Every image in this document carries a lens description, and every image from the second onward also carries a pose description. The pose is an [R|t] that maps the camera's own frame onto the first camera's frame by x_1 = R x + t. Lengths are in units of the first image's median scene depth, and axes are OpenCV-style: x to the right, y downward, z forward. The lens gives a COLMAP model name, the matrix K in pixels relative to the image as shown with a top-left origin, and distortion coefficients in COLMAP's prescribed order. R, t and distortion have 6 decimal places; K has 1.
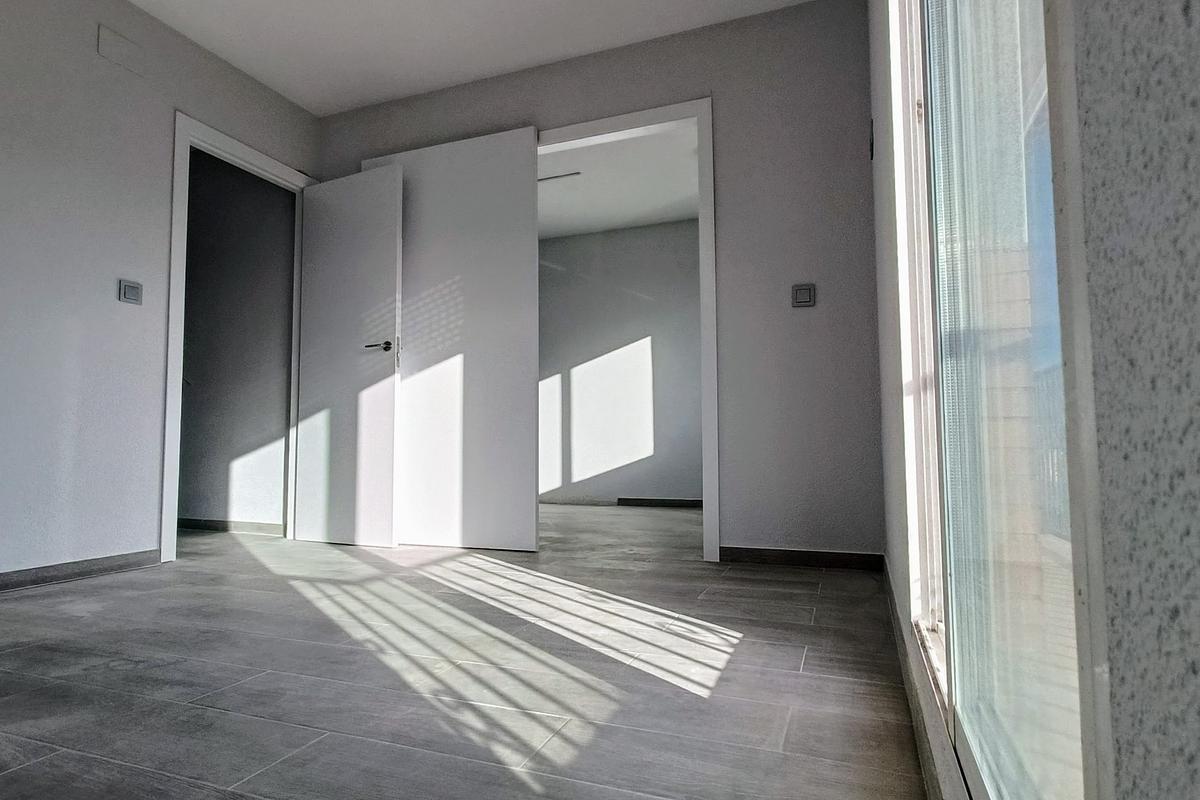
lens RADIAL K [[633.1, 0, 602.9], [0, 633.1, 406.6], [0, 0, 1]] dist [0.002025, 0.000490]
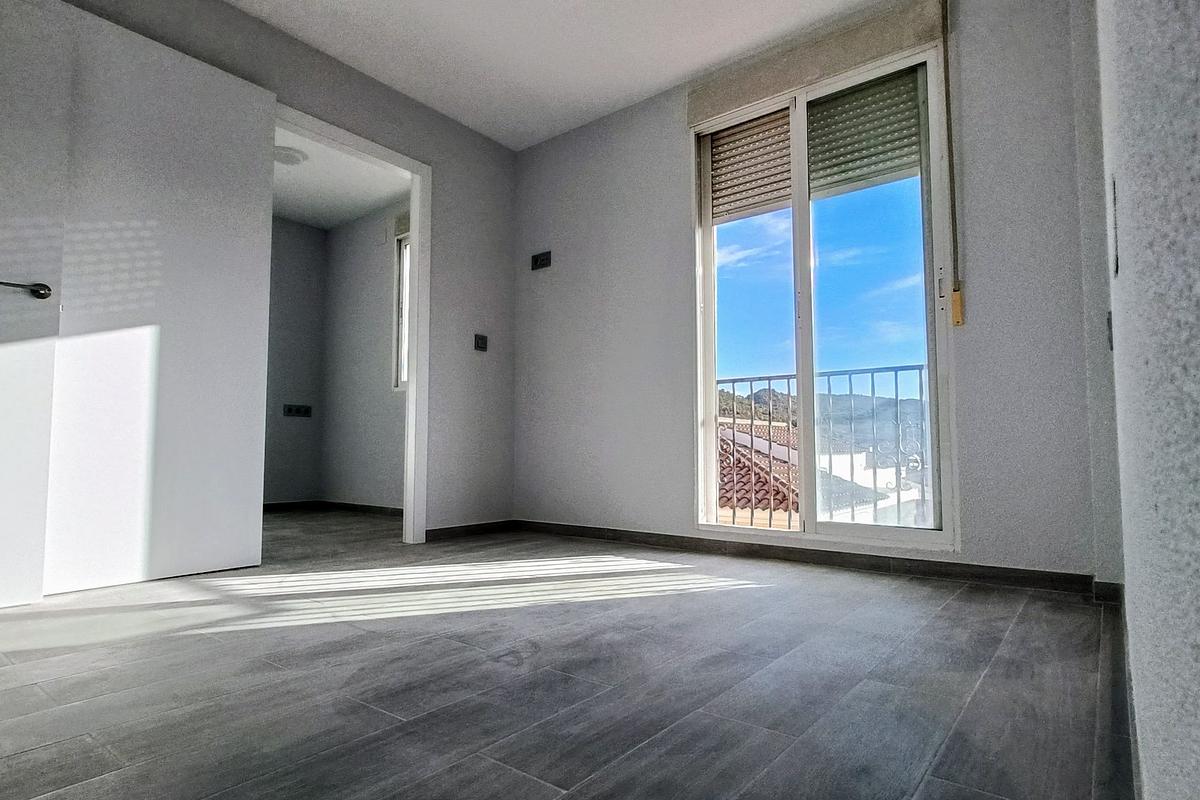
lens RADIAL K [[633.1, 0, 602.9], [0, 633.1, 406.6], [0, 0, 1]] dist [0.002025, 0.000490]
pose [[0.302593, 0.069973, 0.950548, -1.556821], [-0.067060, 0.996393, -0.052000, 0.035594], [-0.950758, -0.048009, 0.306194, 0.502312]]
